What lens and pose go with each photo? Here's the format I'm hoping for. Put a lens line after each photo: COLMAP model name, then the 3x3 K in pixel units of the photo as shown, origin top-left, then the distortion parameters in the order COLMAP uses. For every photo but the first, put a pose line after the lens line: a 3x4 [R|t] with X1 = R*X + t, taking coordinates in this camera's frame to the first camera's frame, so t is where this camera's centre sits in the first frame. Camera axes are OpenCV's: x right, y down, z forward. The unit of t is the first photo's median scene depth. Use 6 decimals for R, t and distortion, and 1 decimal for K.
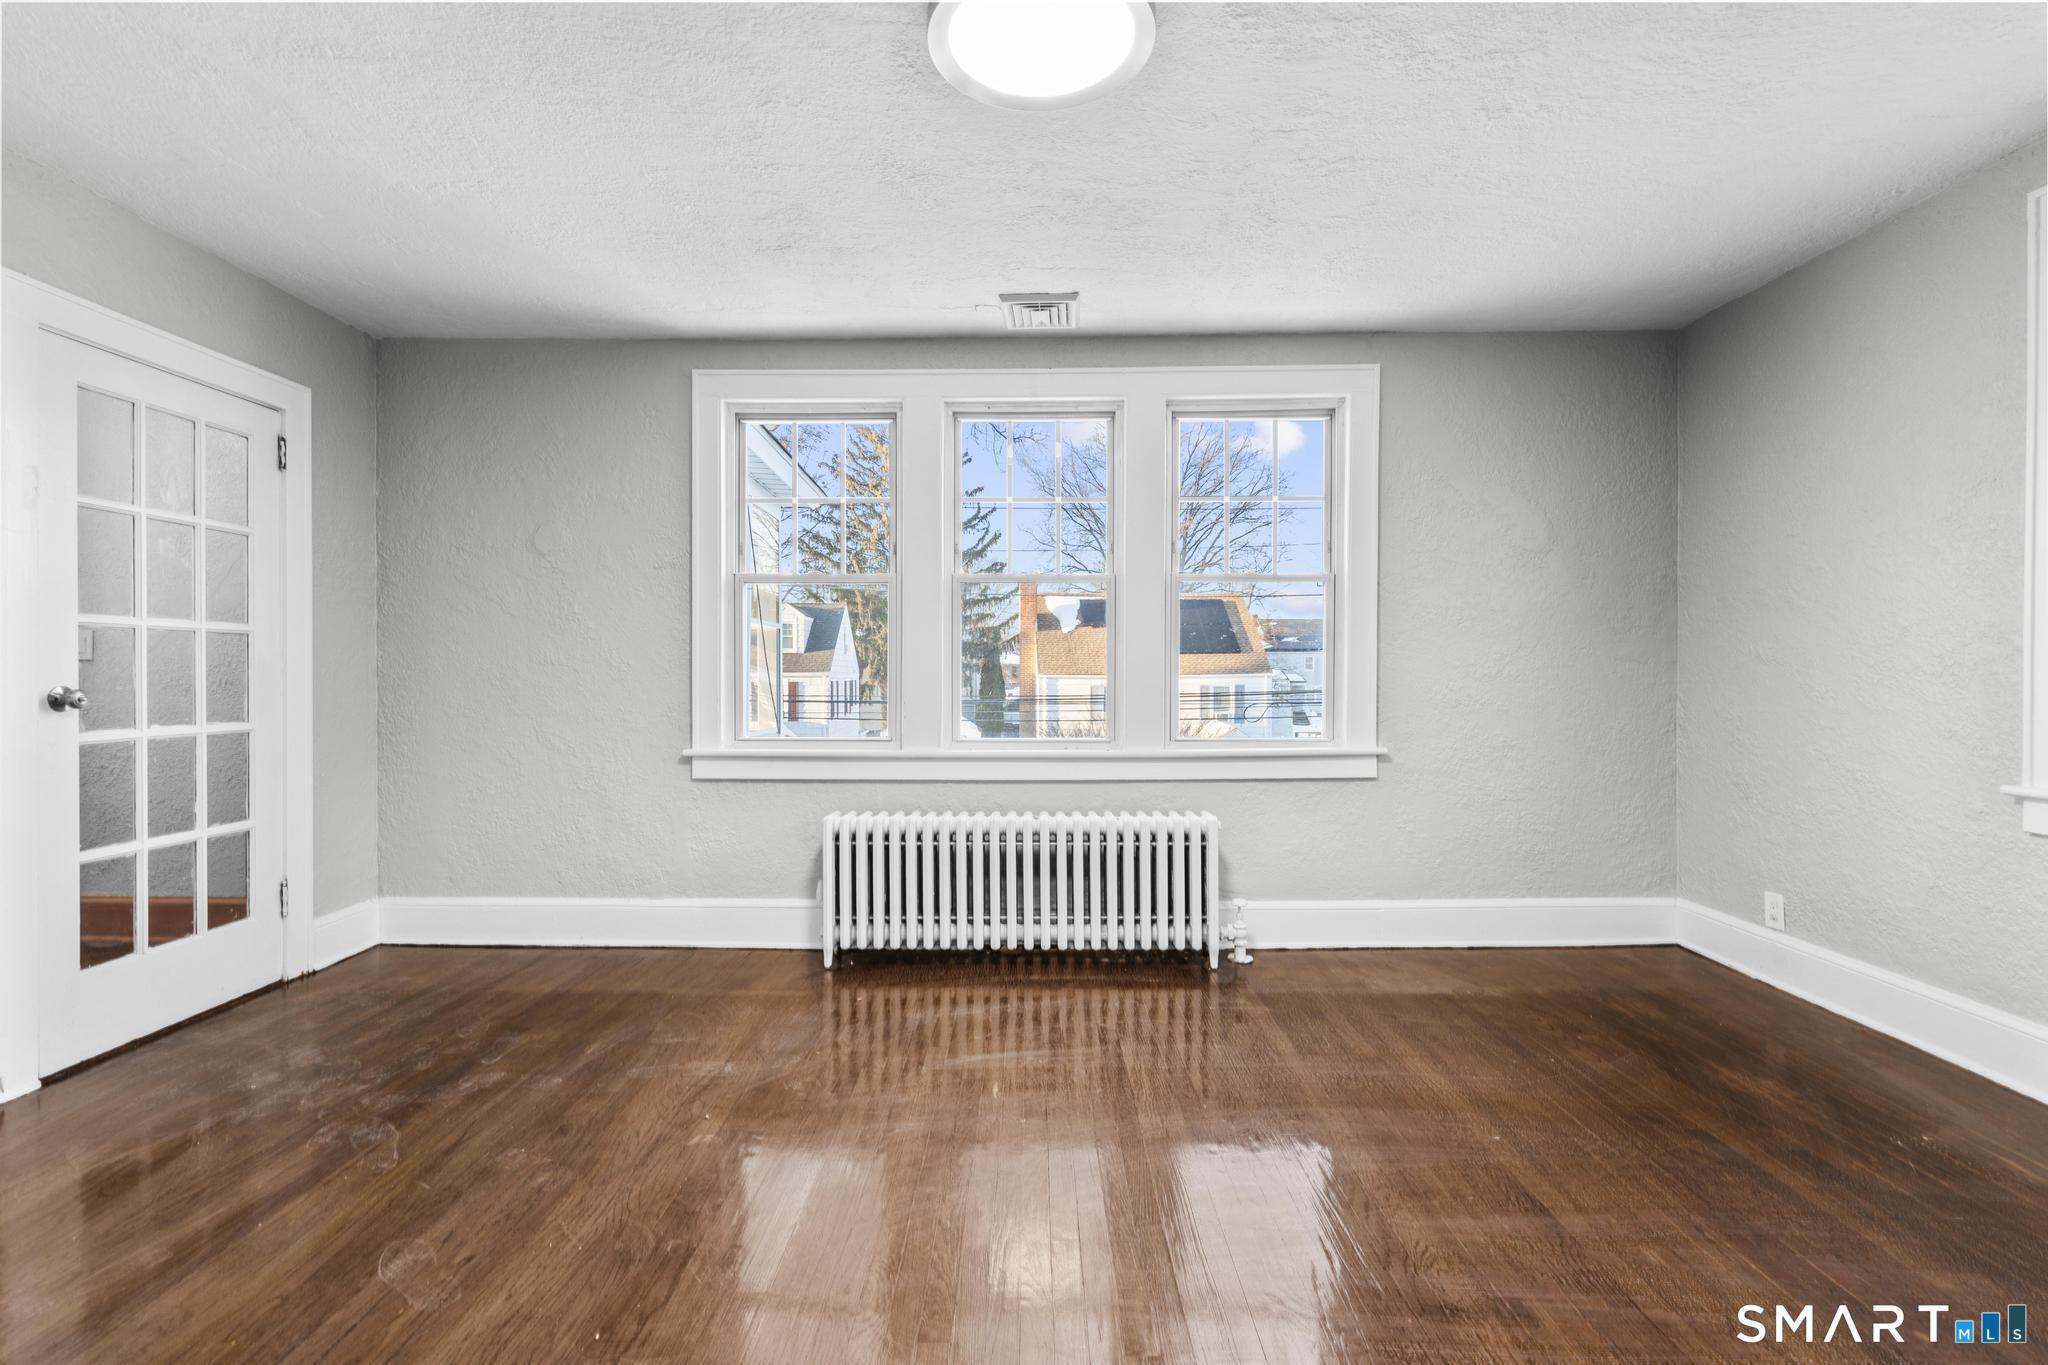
lens RADIAL K [[922.6, 0, 1027.4], [0, 922.6, 688.6], [0, 0, 1]] dist [-0.006751, 0.003283]
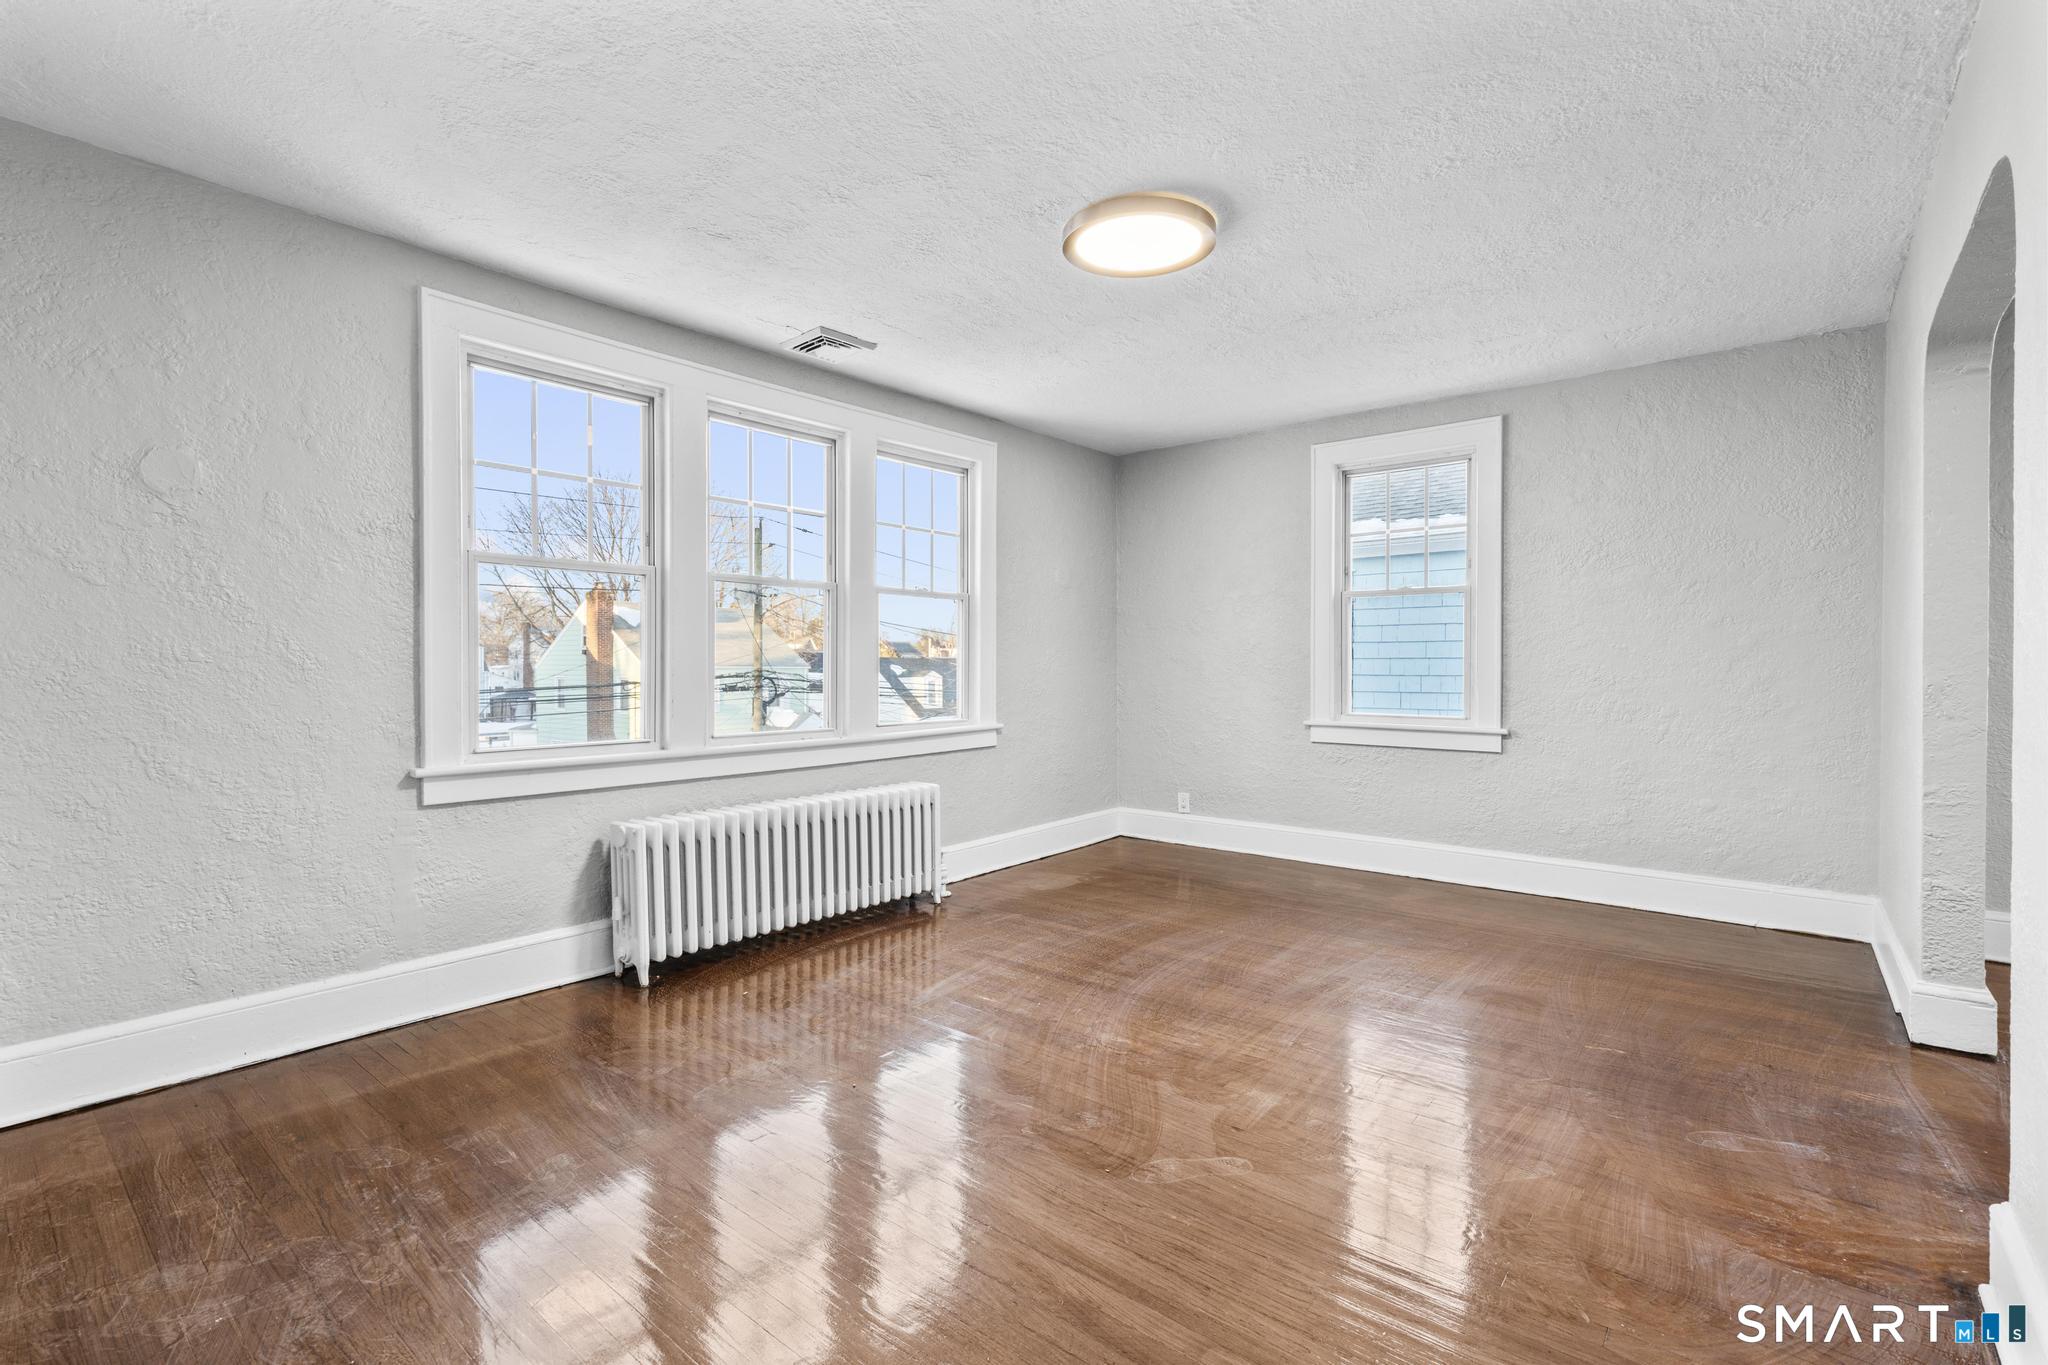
lens RADIAL K [[922.6, 0, 1018.0], [0, 922.6, 687.1], [0, 0, 1]] dist [-0.006751, 0.003283]
pose [[0.633144, -0.018040, 0.773824, -0.719900], [0.020238, 0.999772, 0.006748, 0.001559], [-0.773770, 0.011388, 0.633365, 0.119287]]
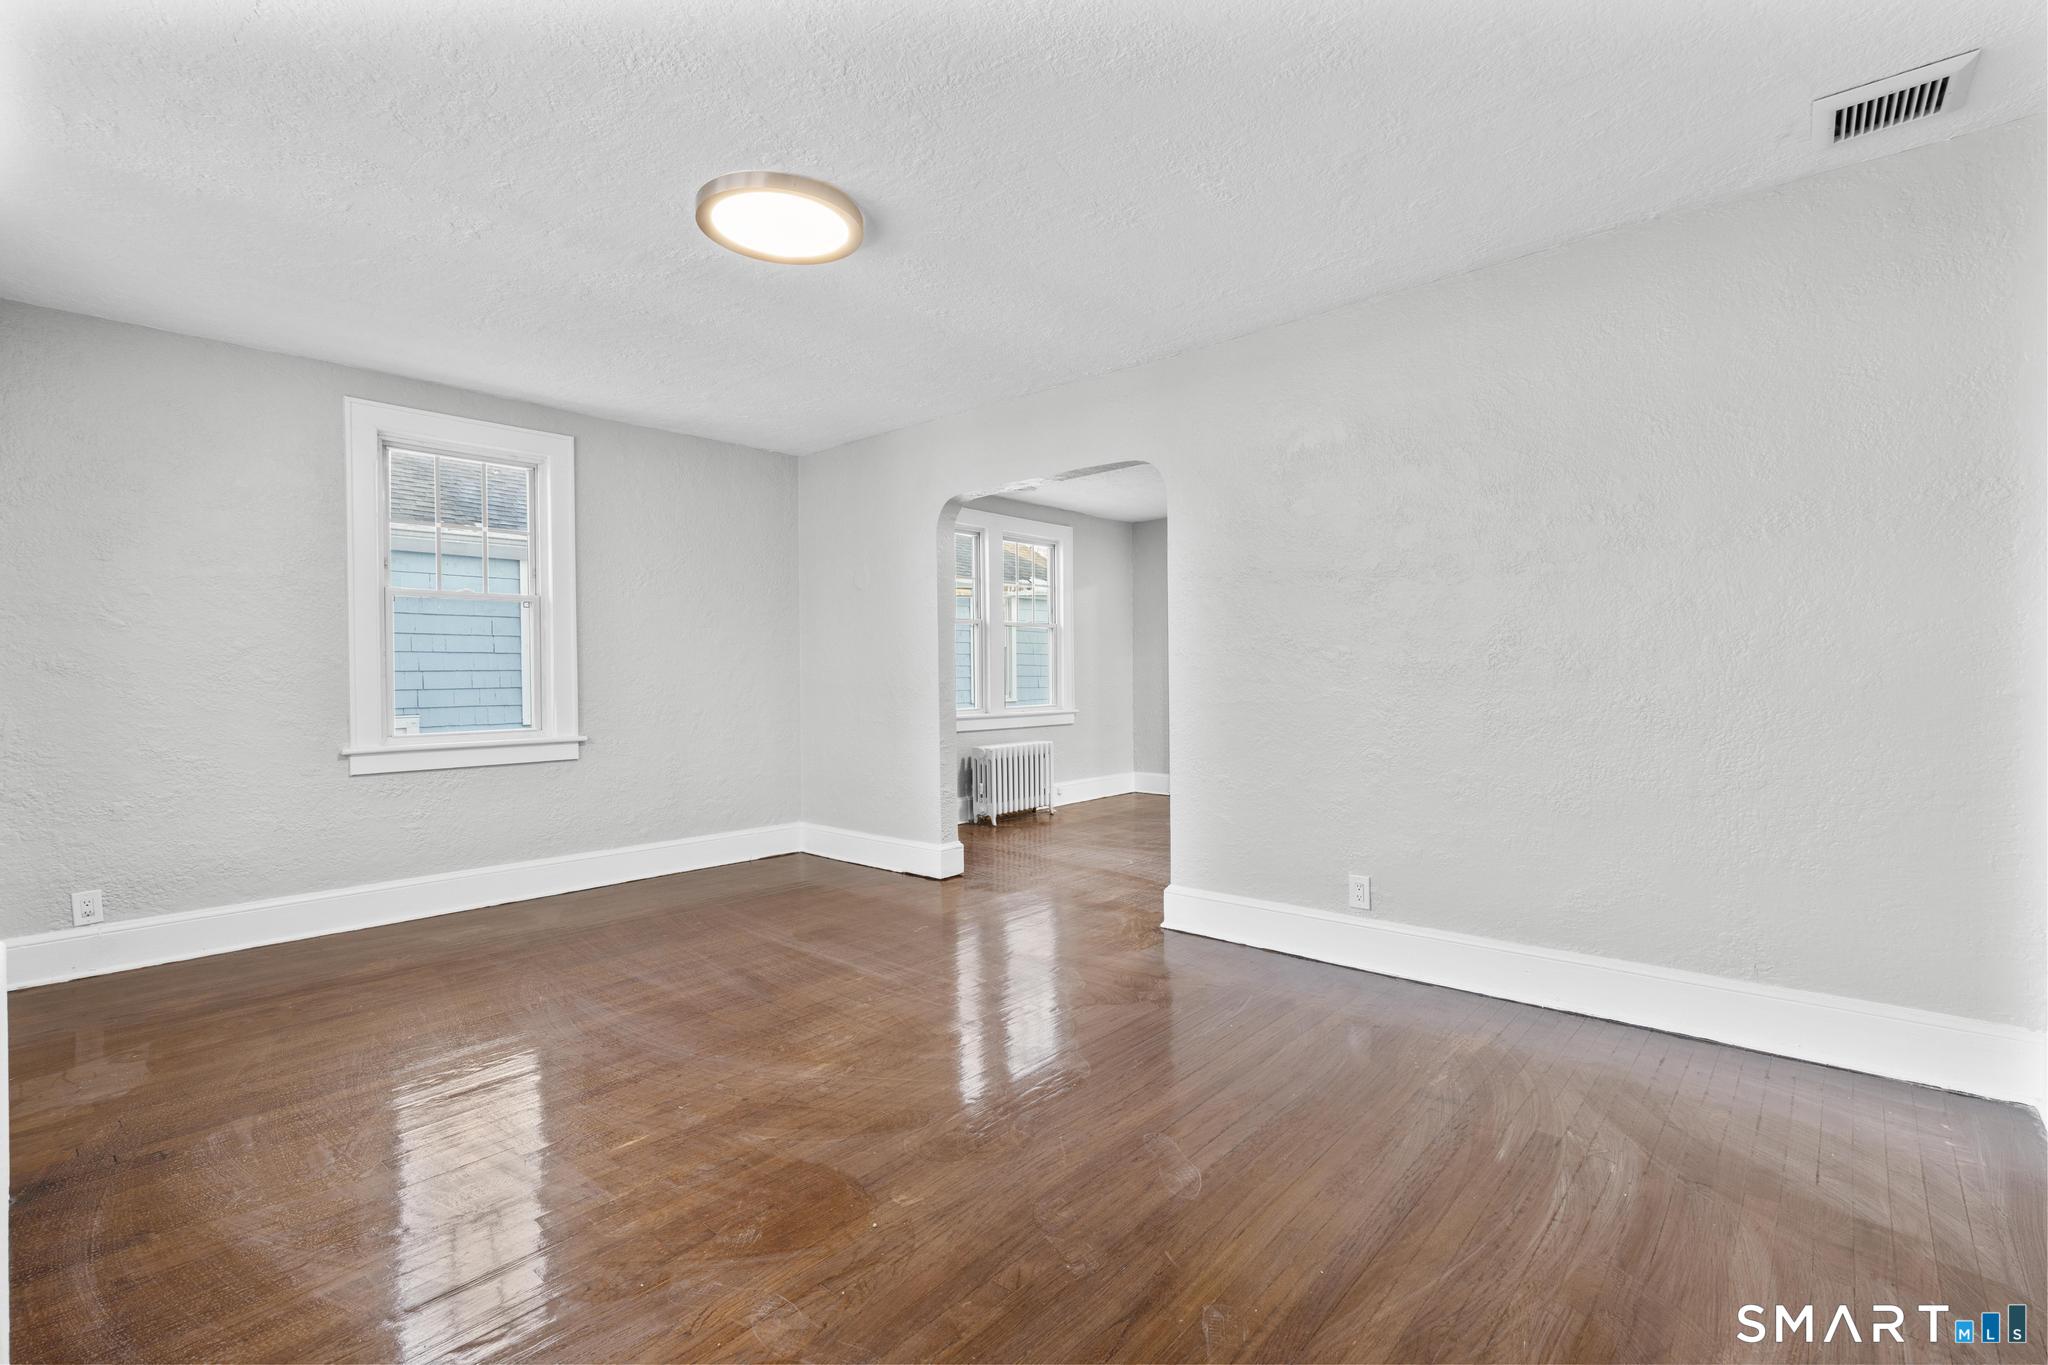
lens RADIAL K [[922.6, 0, 1031.8], [0, 922.6, 680.0], [0, 0, 1]] dist [-0.006751, 0.003283]
pose [[-0.760351, -0.001107, 0.649512, -0.676913], [0.023285, 0.999309, 0.028961, -0.024768], [-0.649095, 0.037144, -0.759800, 1.043050]]
